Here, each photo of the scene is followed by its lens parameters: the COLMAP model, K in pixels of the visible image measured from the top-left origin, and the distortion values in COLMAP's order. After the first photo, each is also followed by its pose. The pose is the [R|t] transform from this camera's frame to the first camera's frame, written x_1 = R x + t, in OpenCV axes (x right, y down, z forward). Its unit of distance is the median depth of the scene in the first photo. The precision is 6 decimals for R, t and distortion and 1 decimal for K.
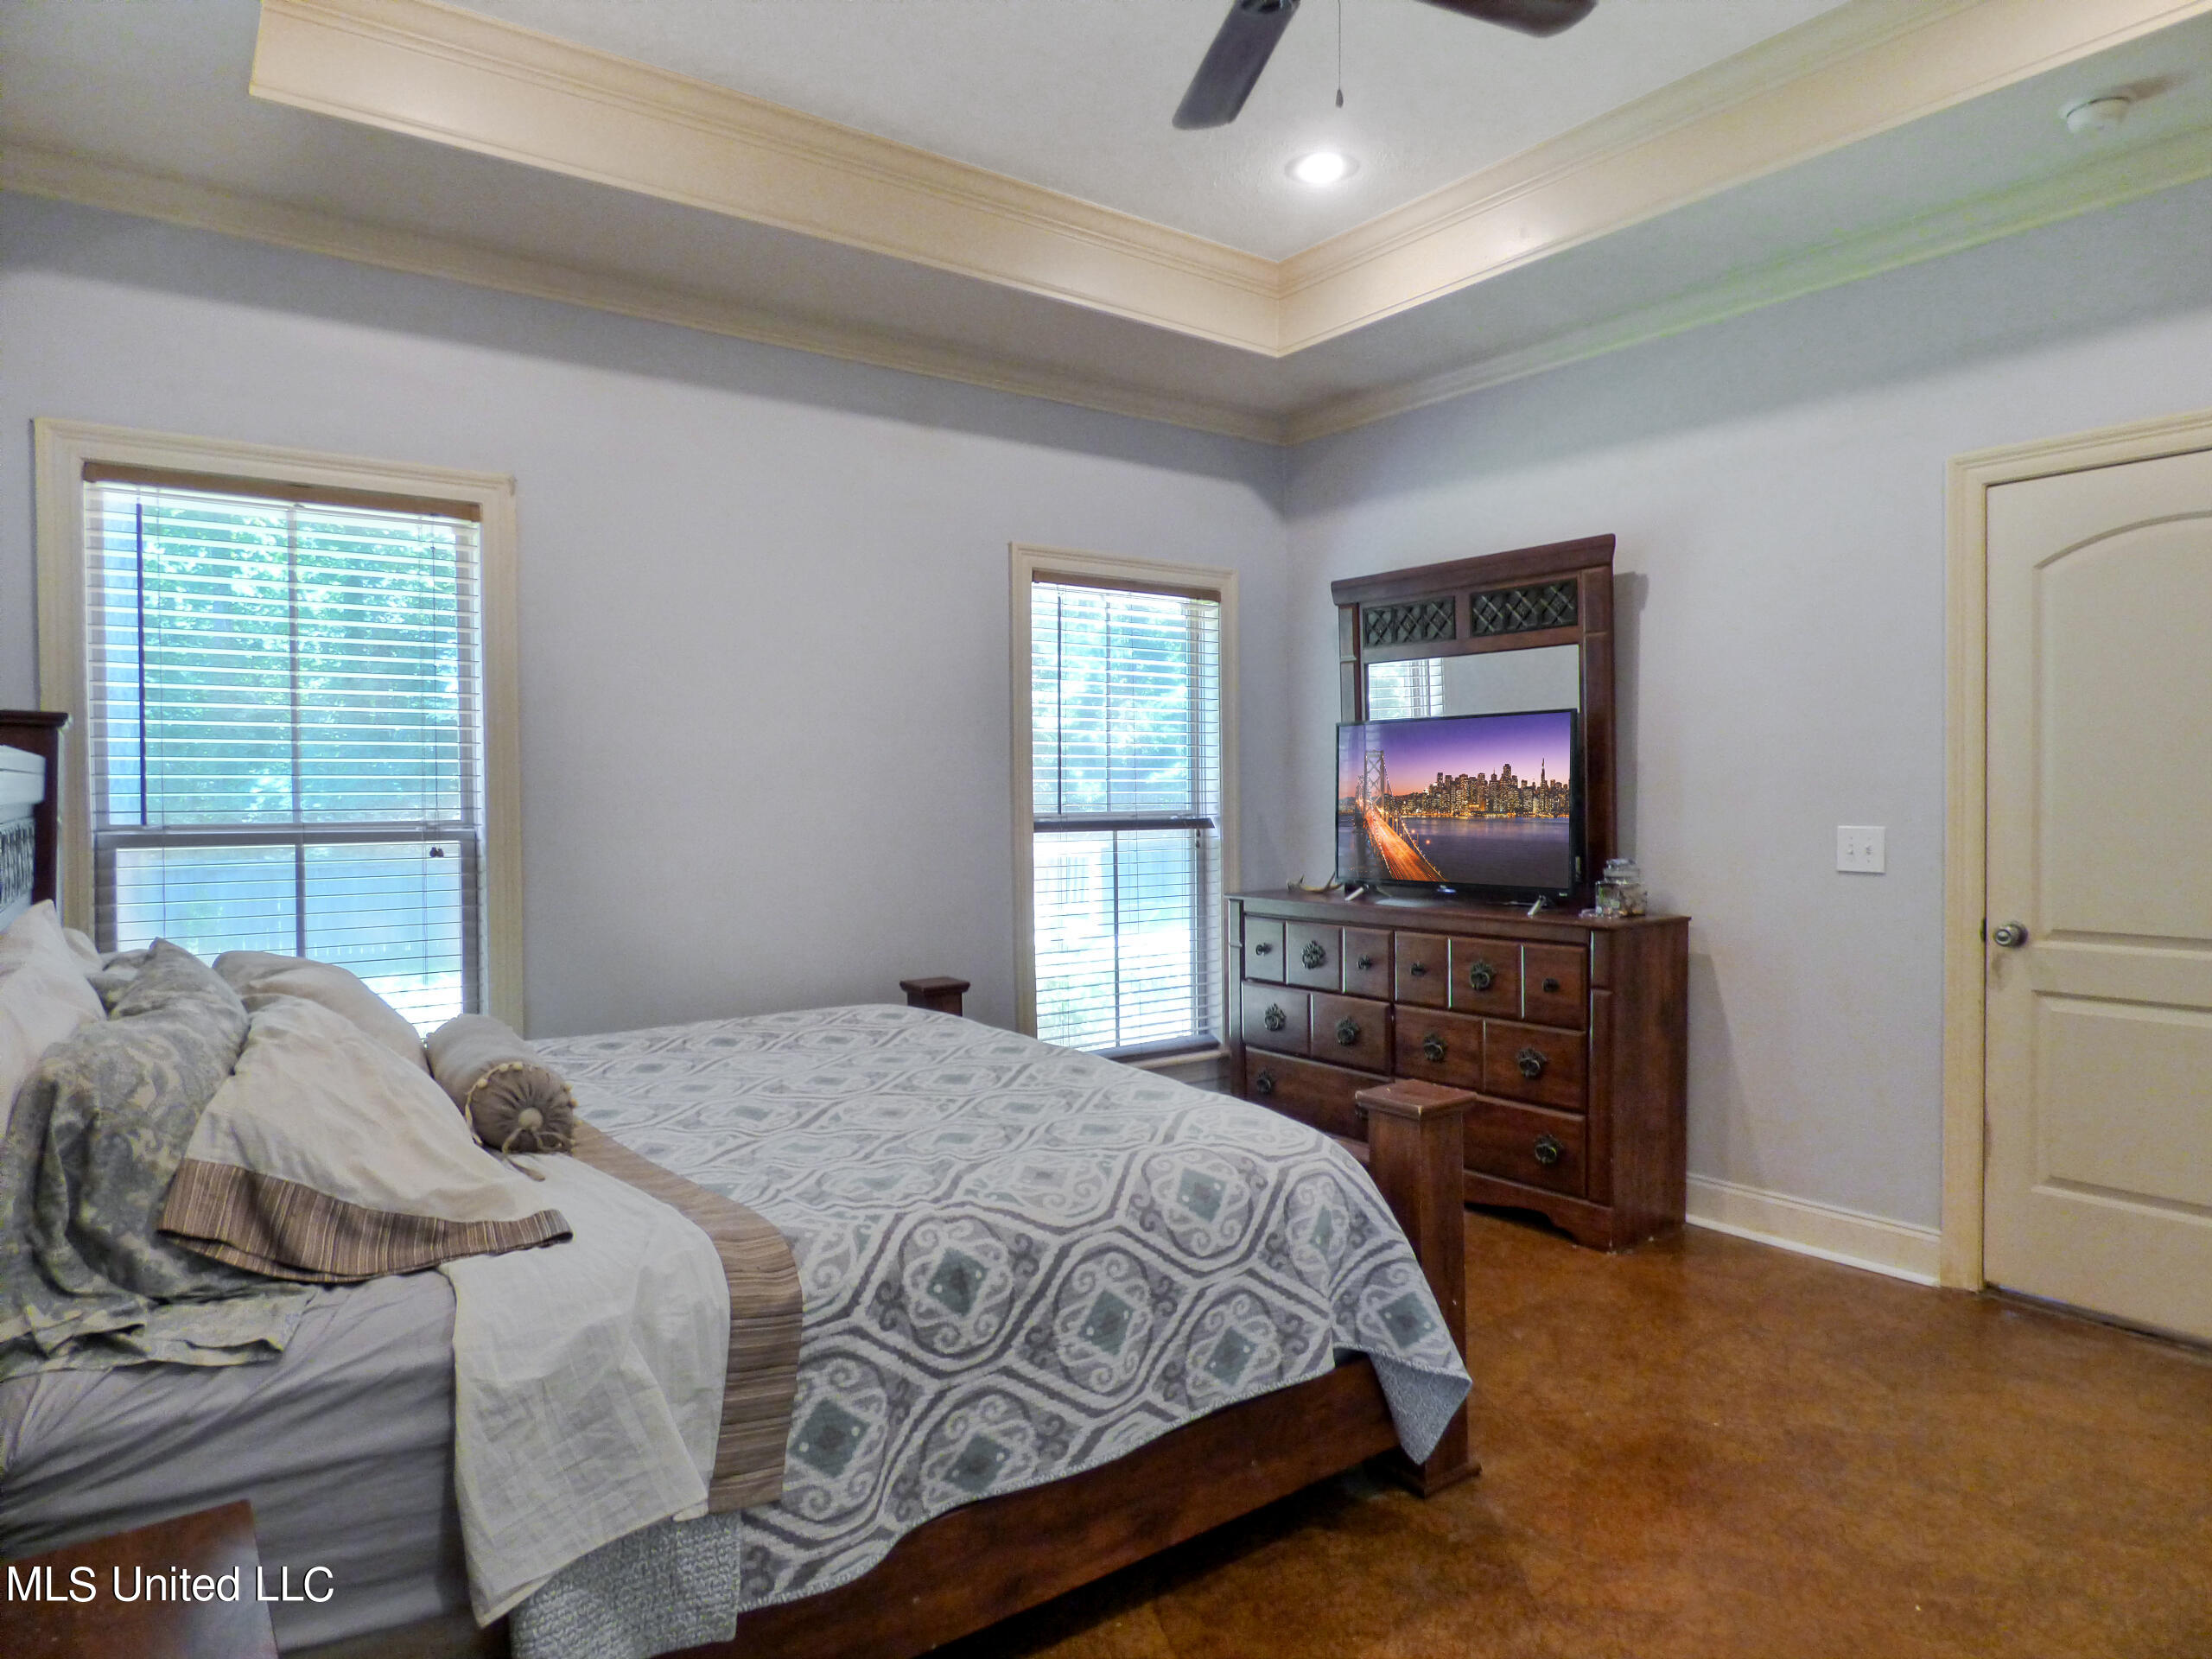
lens RADIAL K [[1348.1, 0, 1106.0], [0, 1348.1, 829.5], [0, 0, 1]] dist [-0.012299, -0.001023]
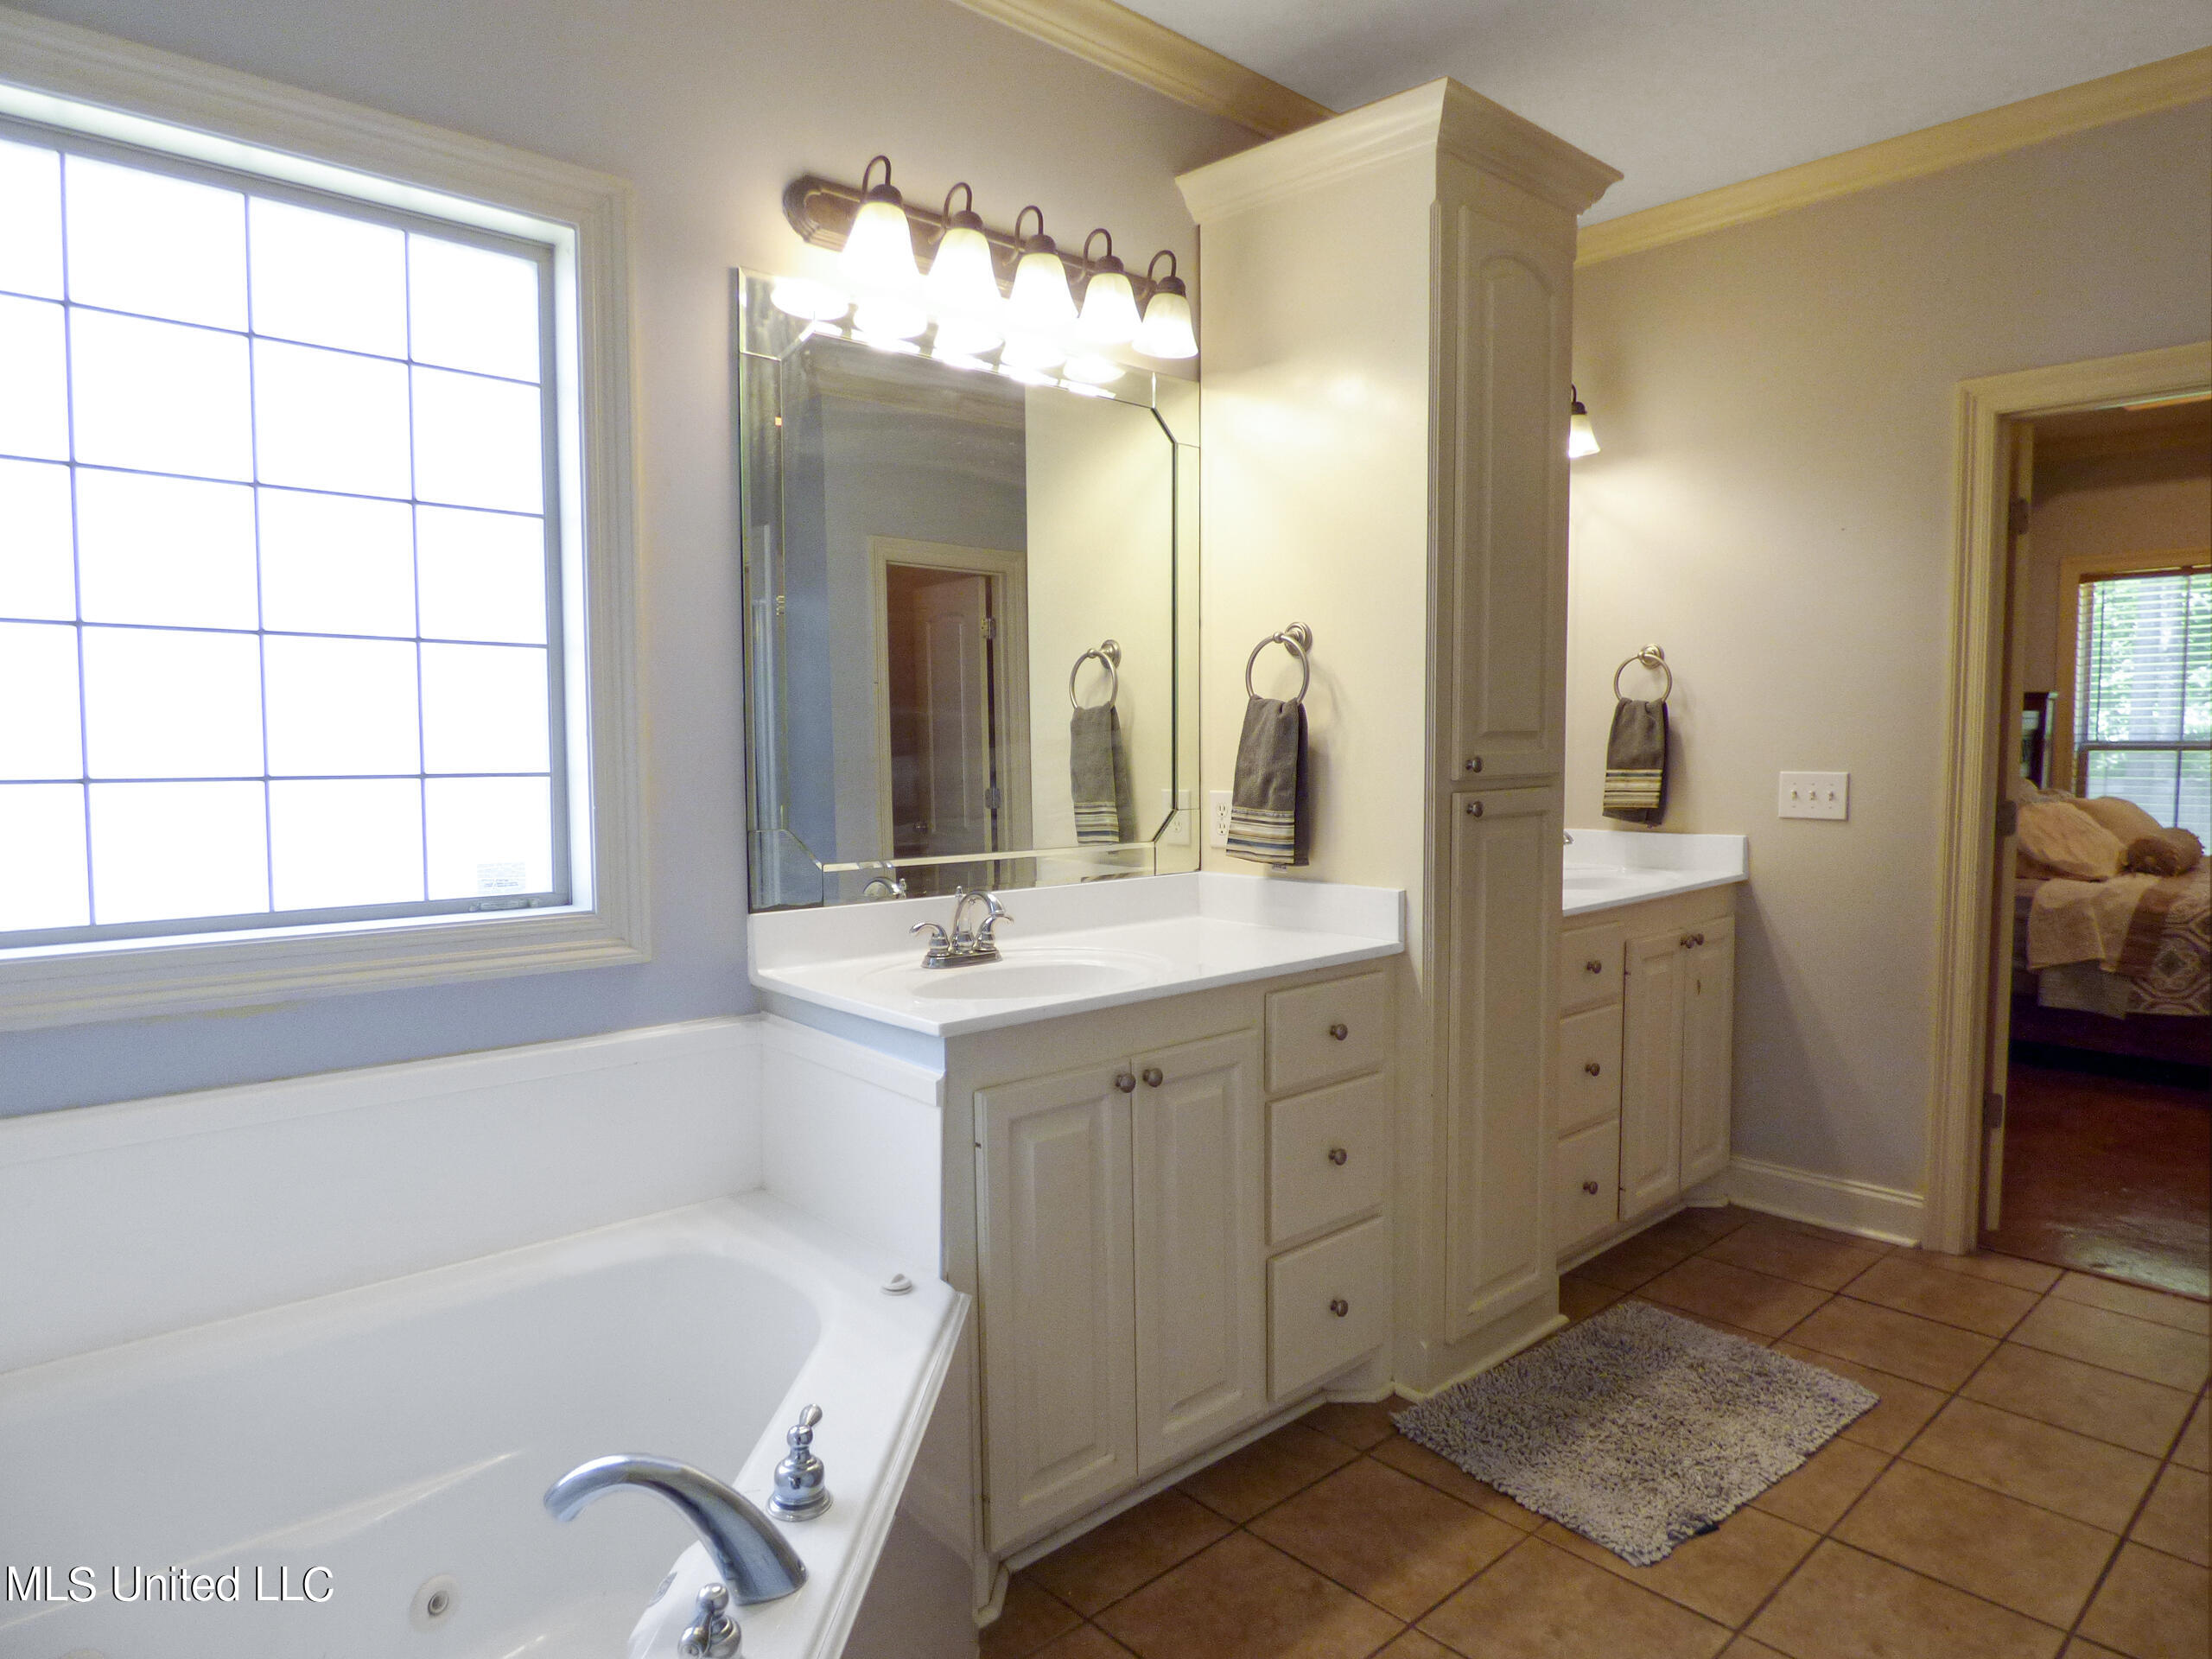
lens RADIAL K [[1348.1, 0, 1106.0], [0, 1348.1, 829.5], [0, 0, 1]] dist [-0.012299, -0.001023]
pose [[0.114838, 0.081358, -0.990047, 1.904527], [-0.025800, 0.996549, 0.078899, 0.017265], [0.993049, 0.016483, 0.116540, -1.266724]]
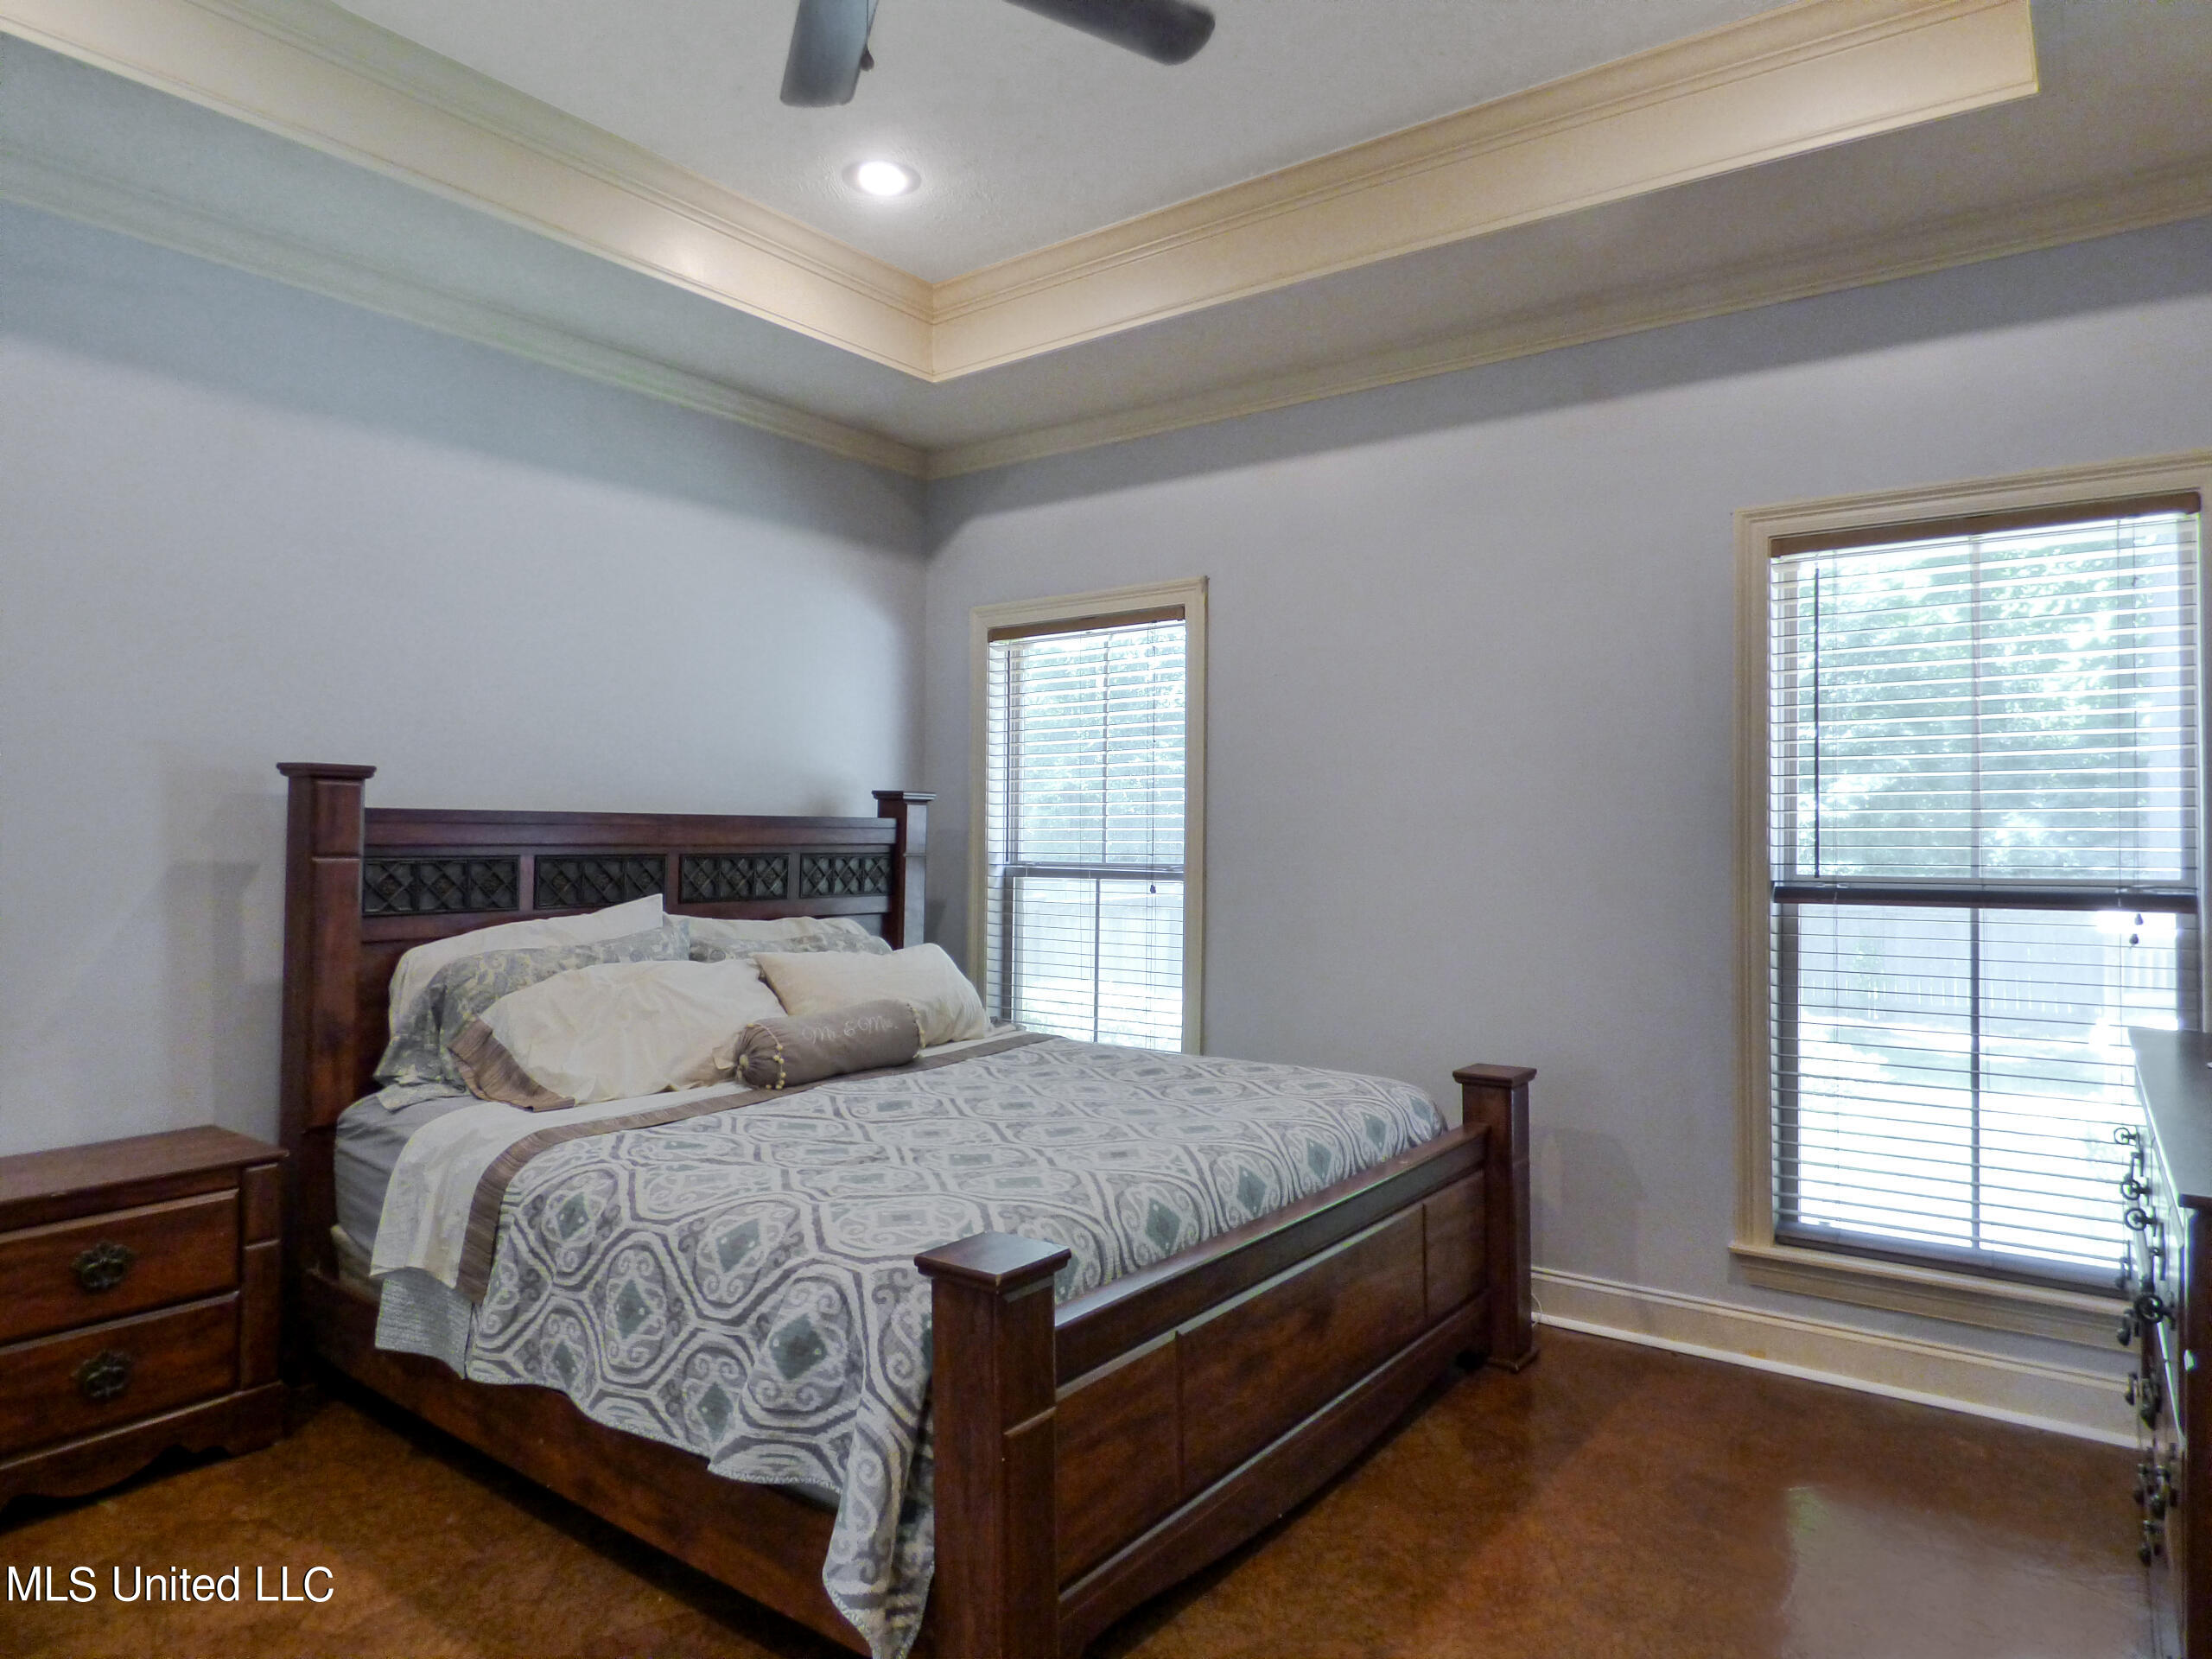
lens RADIAL K [[1367.7, 0, 1040.8], [0, 1367.7, 800.9], [0, 0, 1]] dist [-0.029718, -0.001039]
pose [[0.259323, -0.022848, -0.965520, 1.186931], [-0.031365, 0.998994, -0.032064, -0.035664], [0.965281, 0.038598, 0.258345, 1.003726]]
